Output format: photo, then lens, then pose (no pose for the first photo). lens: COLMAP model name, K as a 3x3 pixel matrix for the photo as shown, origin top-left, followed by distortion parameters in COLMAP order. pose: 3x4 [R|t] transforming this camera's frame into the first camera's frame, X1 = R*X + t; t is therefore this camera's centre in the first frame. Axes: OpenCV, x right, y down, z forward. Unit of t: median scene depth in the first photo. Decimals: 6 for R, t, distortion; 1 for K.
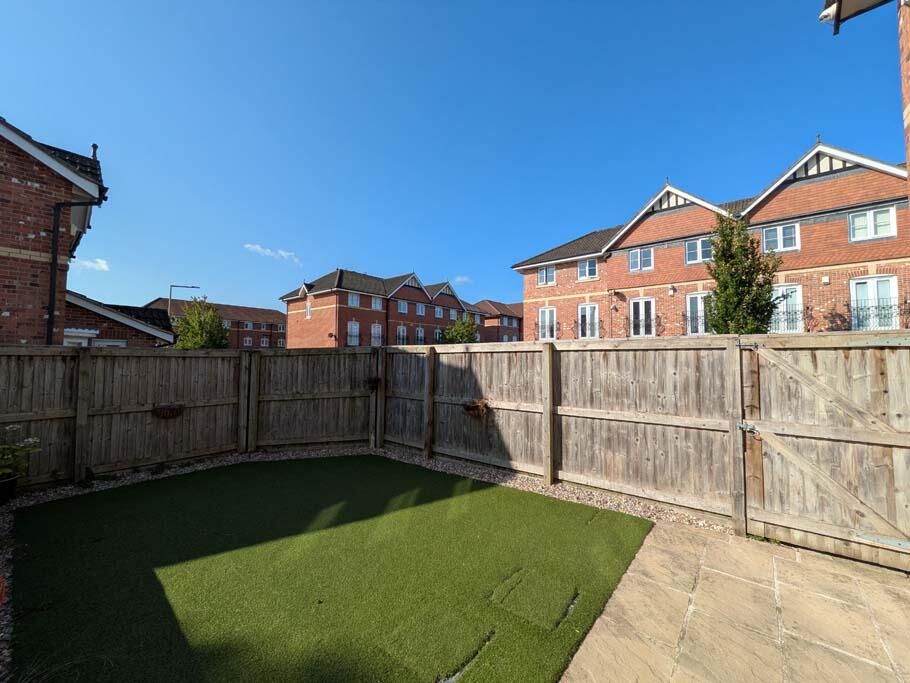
lens RADIAL K [[360.5, 0, 455.6], [0, 360.5, 341.5], [0, 0, 1]] dist [-0.003081, 0.000533]
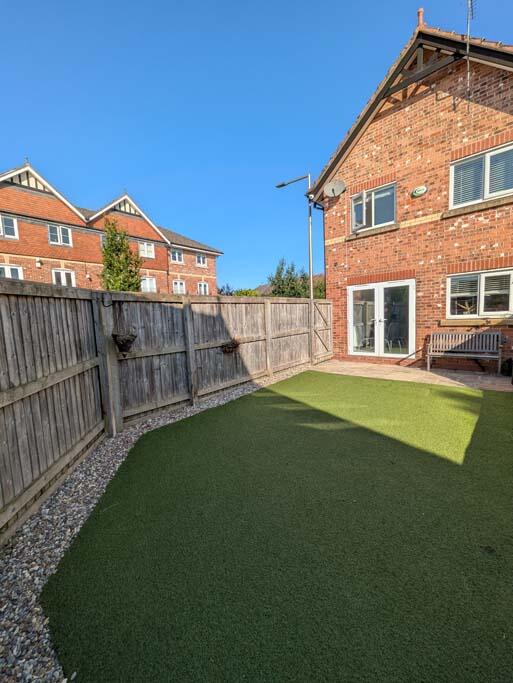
lens RADIAL K [[270.6, 0, 256.6], [0, 270.6, 343.6], [0, 0, 1]] dist [-0.003081, 0.000533]
pose [[0.025256, -0.104999, 0.994152, -0.659509], [-0.003929, 0.994451, 0.105130, 0.053472], [-0.999673, -0.006561, 0.024703, 0.641053]]
